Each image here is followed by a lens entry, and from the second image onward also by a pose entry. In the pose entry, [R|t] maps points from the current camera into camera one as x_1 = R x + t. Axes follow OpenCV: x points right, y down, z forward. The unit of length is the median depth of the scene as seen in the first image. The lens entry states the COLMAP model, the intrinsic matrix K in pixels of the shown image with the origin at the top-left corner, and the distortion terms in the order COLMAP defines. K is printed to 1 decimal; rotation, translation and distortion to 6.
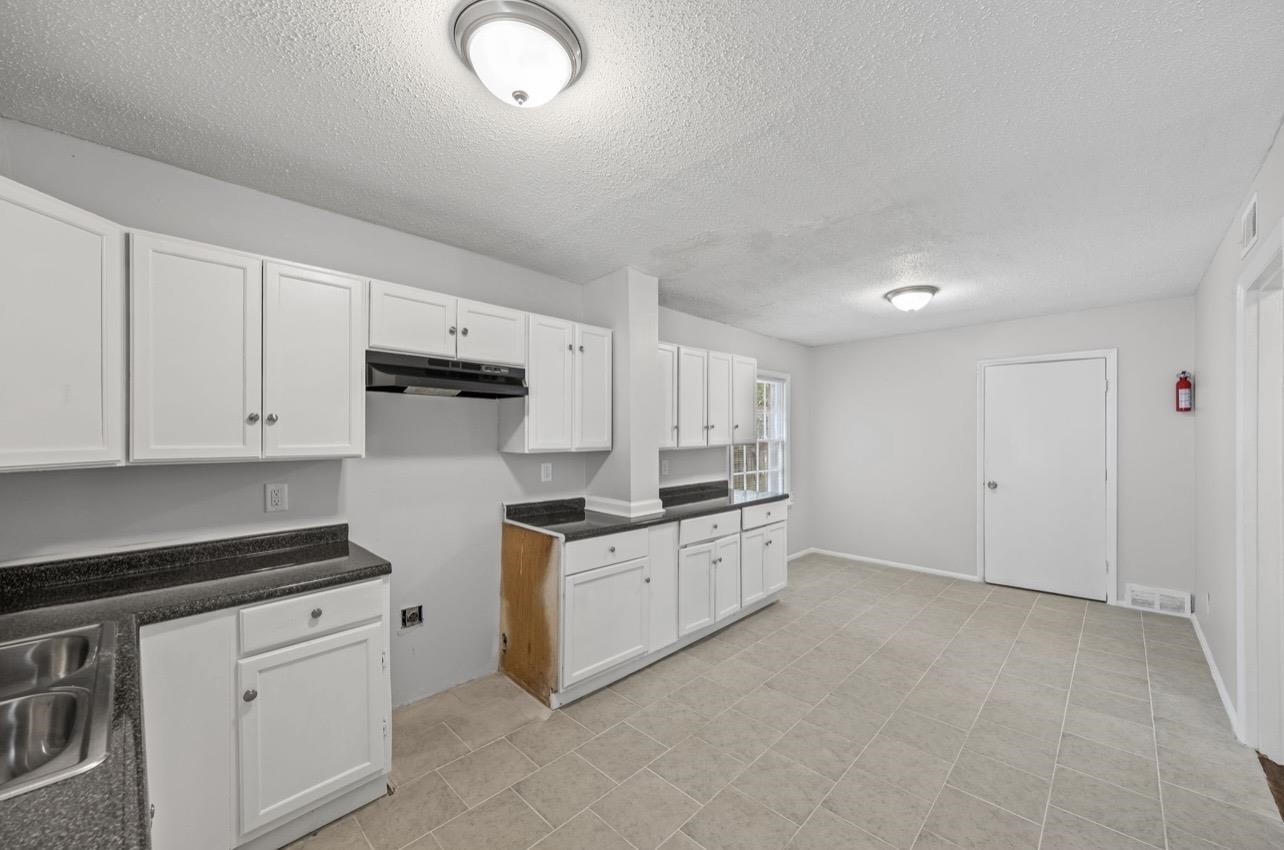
lens RADIAL K [[488.4, 0, 652.2], [0, 488.4, 432.2], [0, 0, 1]] dist [0.013370, -0.002485]
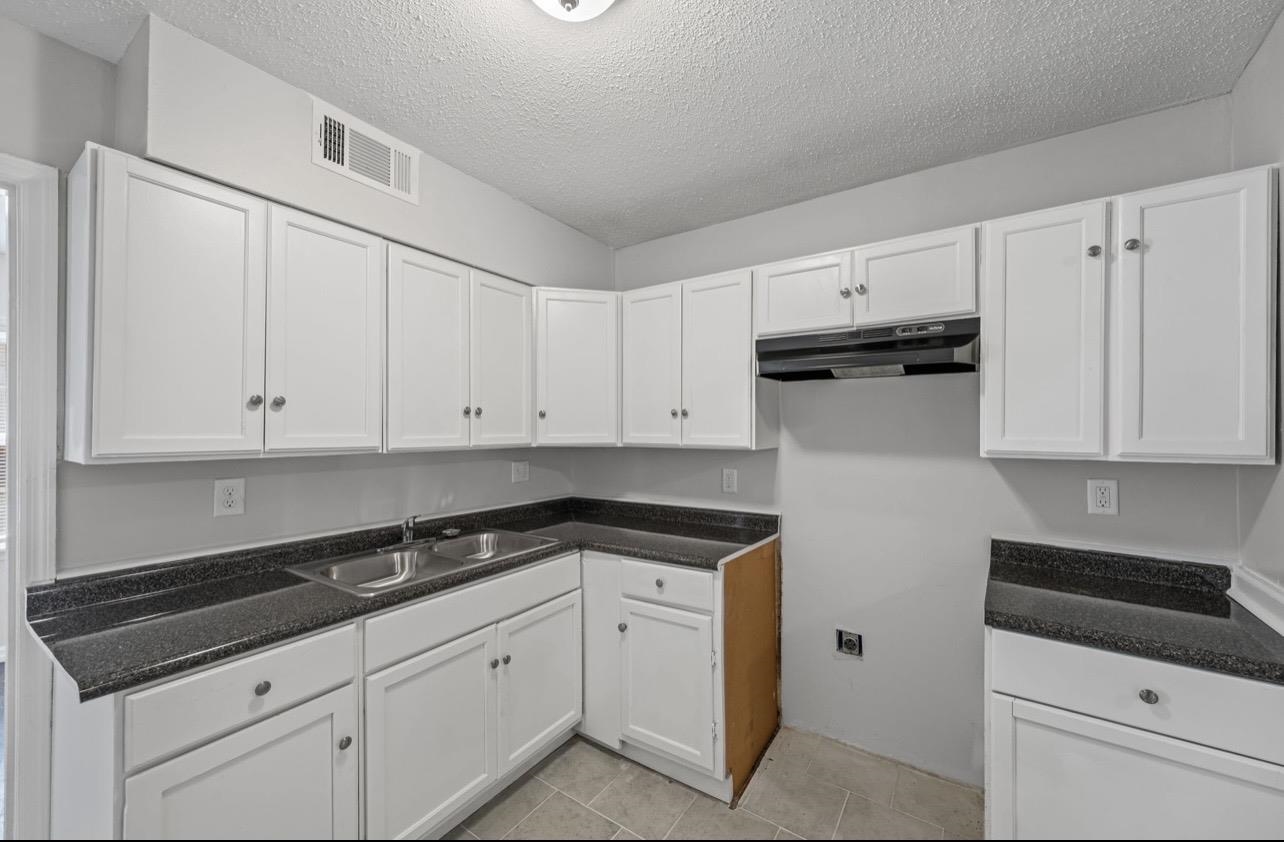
lens RADIAL K [[487.4, 0, 642.0], [0, 487.4, 421.0], [0, 0, 1]] dist [0.003514, 0.000128]
pose [[0.164681, -0.010418, -0.986292, 0.250656], [0.004559, 0.999942, -0.009801, 0.002730], [0.986336, -0.002882, 0.164719, 0.461105]]
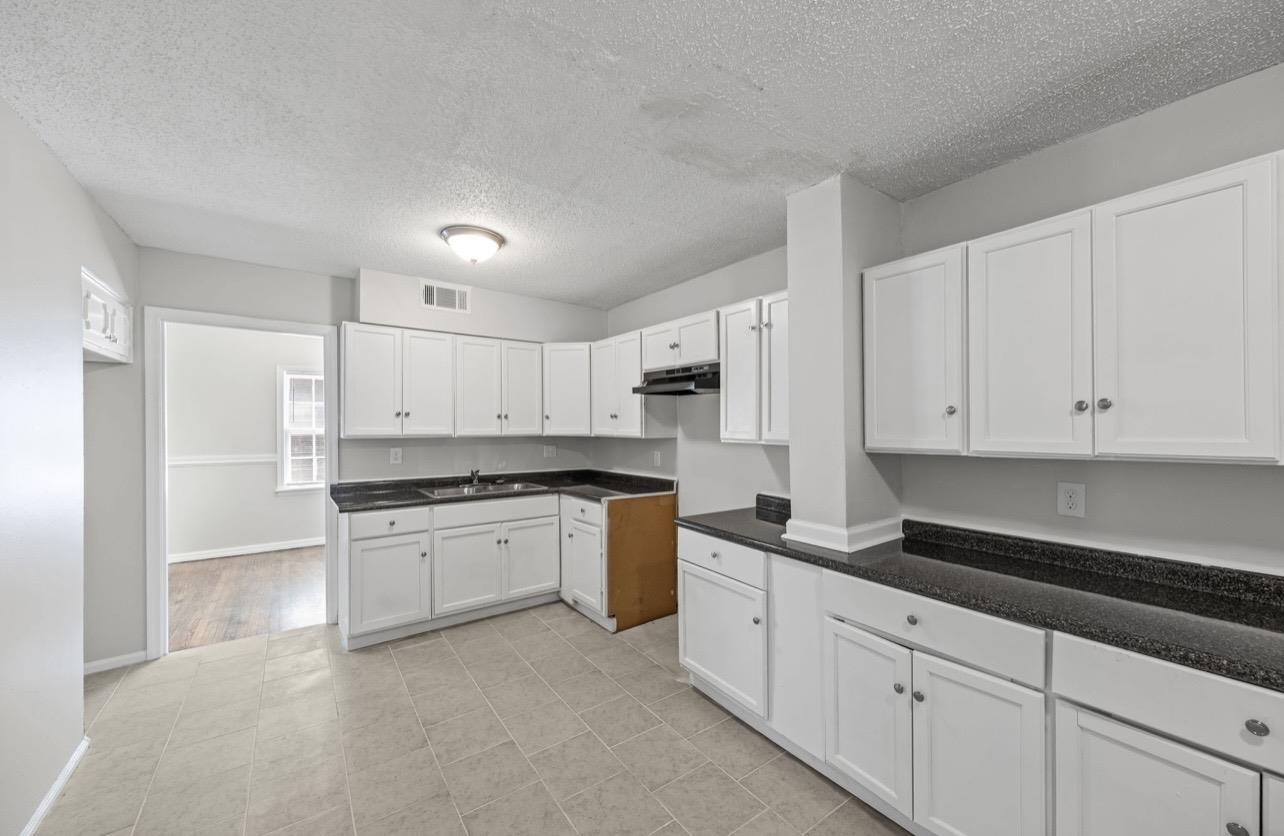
lens RADIAL K [[486.4, 0, 642.3], [0, 486.4, 424.6], [0, 0, 1]] dist [0.013391, -0.002402]
pose [[-0.193147, 0.003751, -0.981163, 0.757282], [0.004831, 0.999984, 0.002872, 0.001327], [0.981158, -0.004185, -0.193162, 0.978467]]
